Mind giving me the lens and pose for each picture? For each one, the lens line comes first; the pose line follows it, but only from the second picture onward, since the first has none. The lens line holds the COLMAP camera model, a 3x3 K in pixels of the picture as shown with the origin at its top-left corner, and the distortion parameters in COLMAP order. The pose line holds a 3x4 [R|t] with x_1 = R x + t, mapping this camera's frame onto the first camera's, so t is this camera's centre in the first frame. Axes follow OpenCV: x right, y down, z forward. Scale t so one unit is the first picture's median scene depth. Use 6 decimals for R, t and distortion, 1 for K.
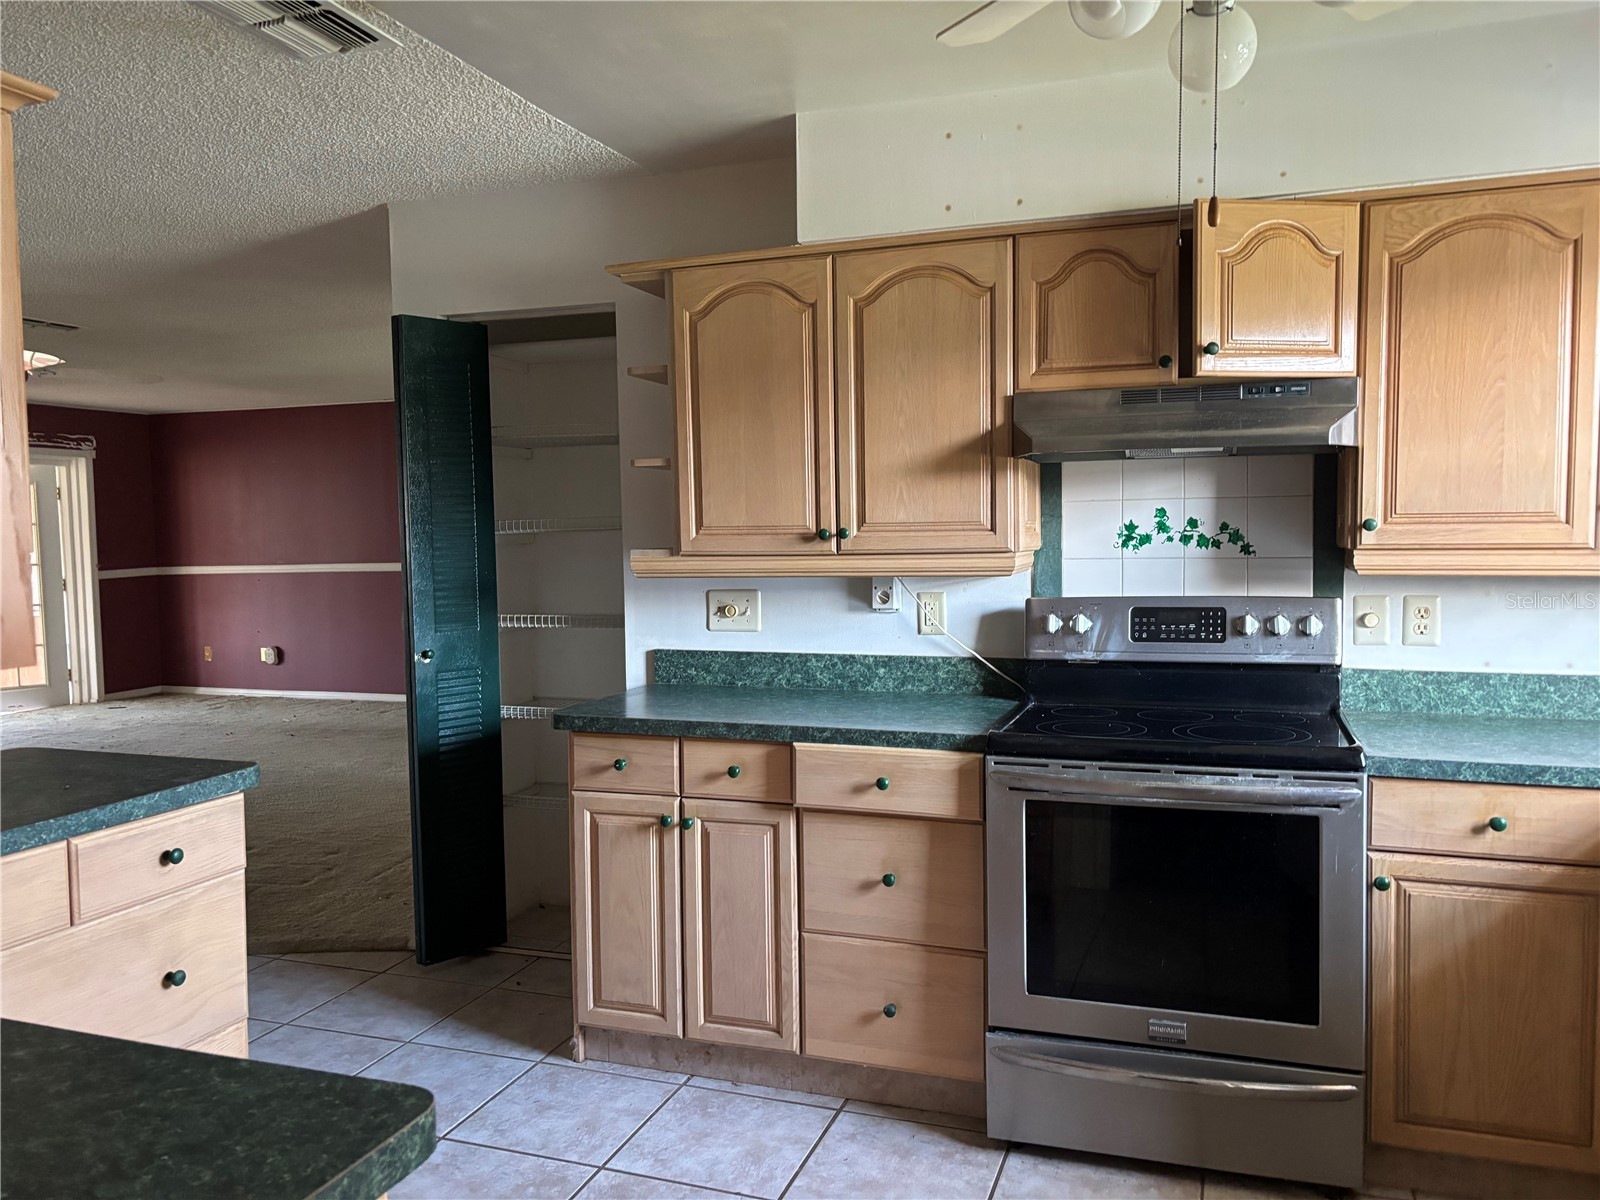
lens RADIAL K [[1212.8, 0, 801.1], [0, 1212.8, 597.9], [0, 0, 1]] dist [0.056544, -0.055580]
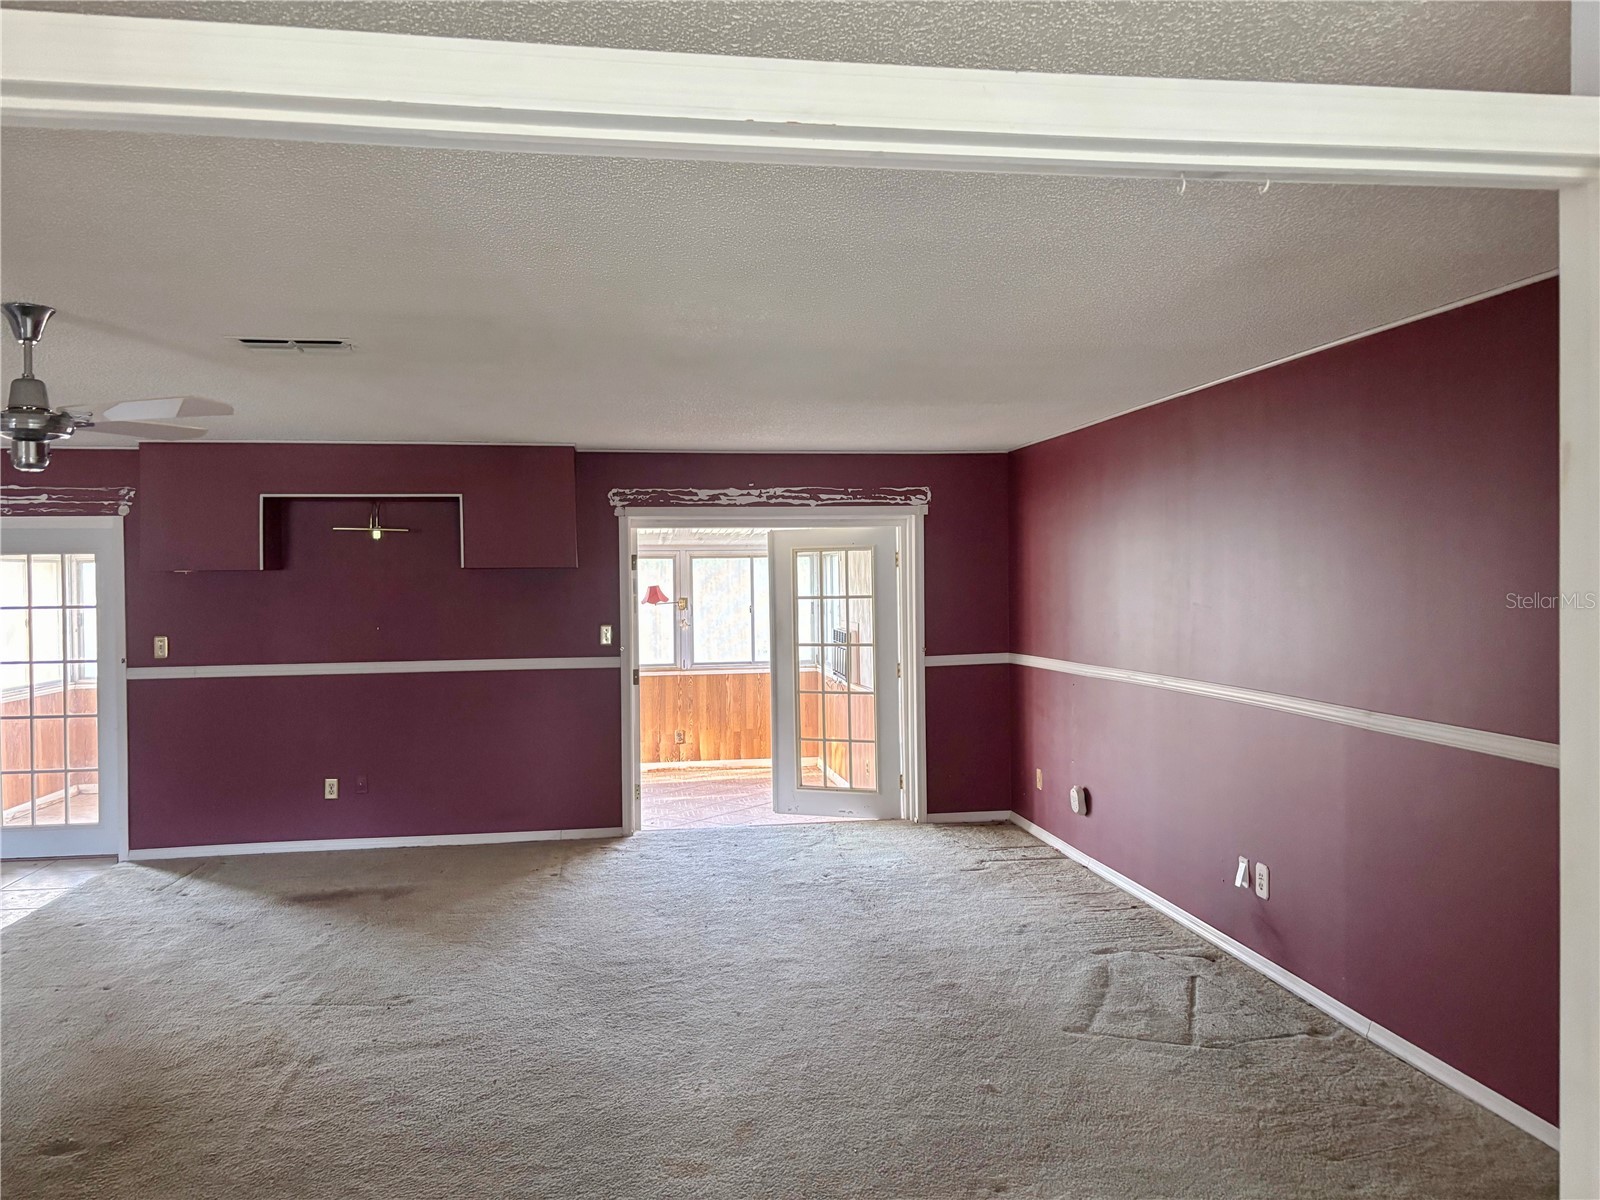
lens RADIAL K [[1212.8, 0, 793.7], [0, 1212.8, 598.7], [0, 0, 1]] dist [0.056544, -0.055580]
pose [[0.477852, 0.024676, -0.878094, 0.071734], [-0.047259, 0.998880, 0.002353, -0.056969], [0.877168, 0.040373, 0.478483, 0.549124]]
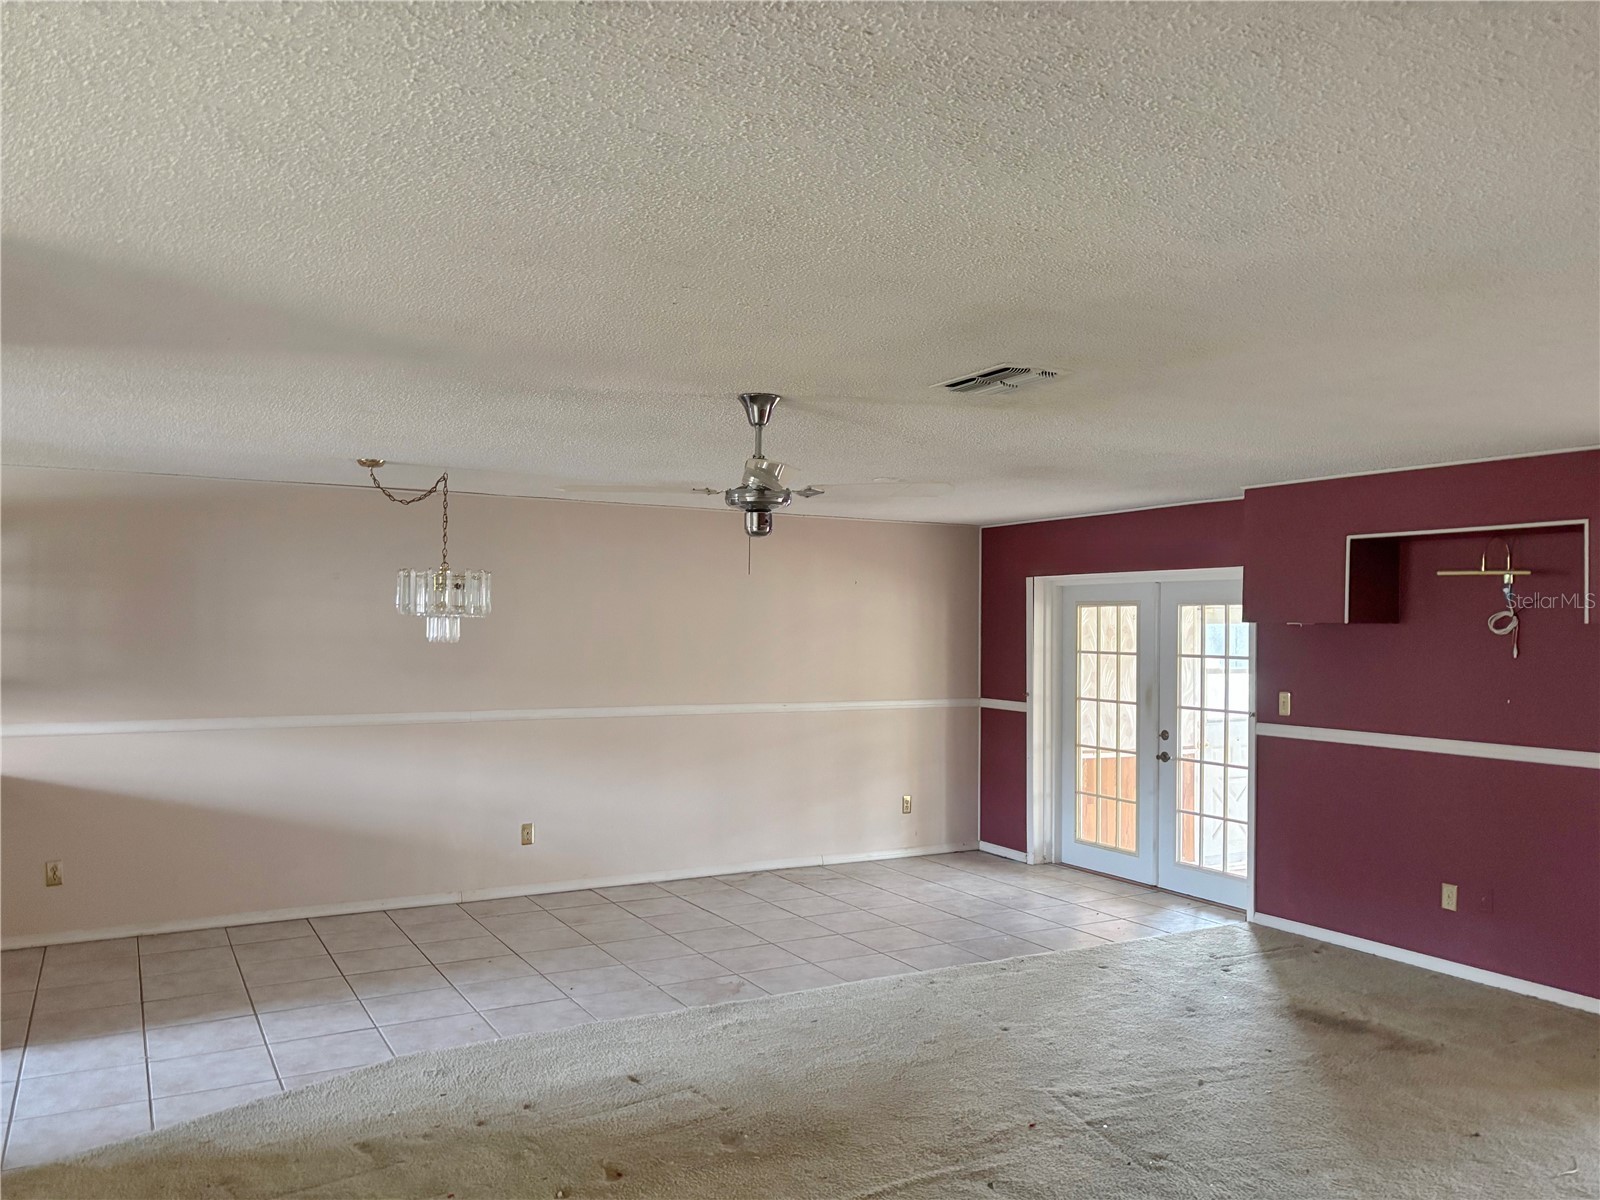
lens RADIAL K [[1212.8, 0, 790.9], [0, 1212.8, 612.0], [0, 0, 1]] dist [0.056544, -0.055580]
pose [[-0.651091, 0.000837, -0.758999, -0.048193], [-0.043613, 0.998306, 0.038514, -0.074062], [0.757746, 0.058178, -0.649951, 0.799227]]
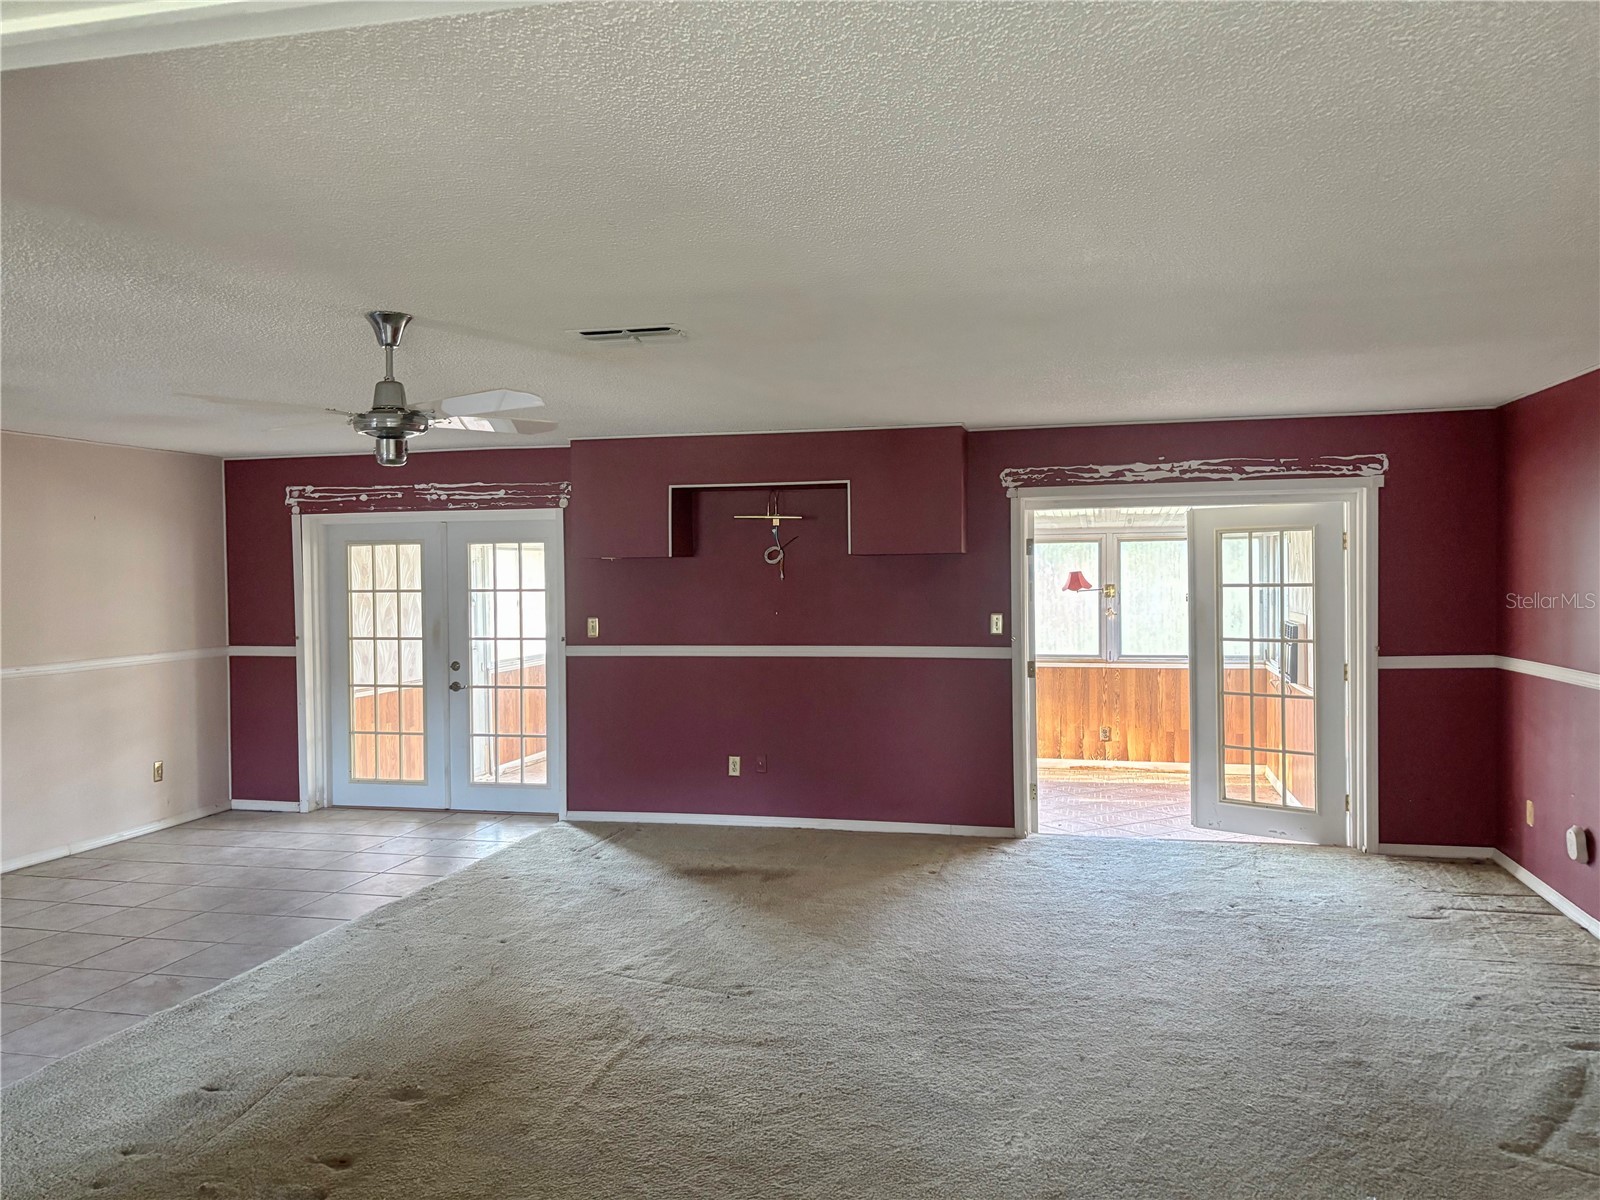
lens RADIAL K [[1212.8, 0, 795.3], [0, 1212.8, 597.5], [0, 0, 1]] dist [0.056544, -0.055580]
pose [[0.111597, 0.037564, -0.993043, 0.049004], [-0.047921, 0.998326, 0.032379, -0.059961], [0.992597, 0.043975, 0.113210, 0.608951]]
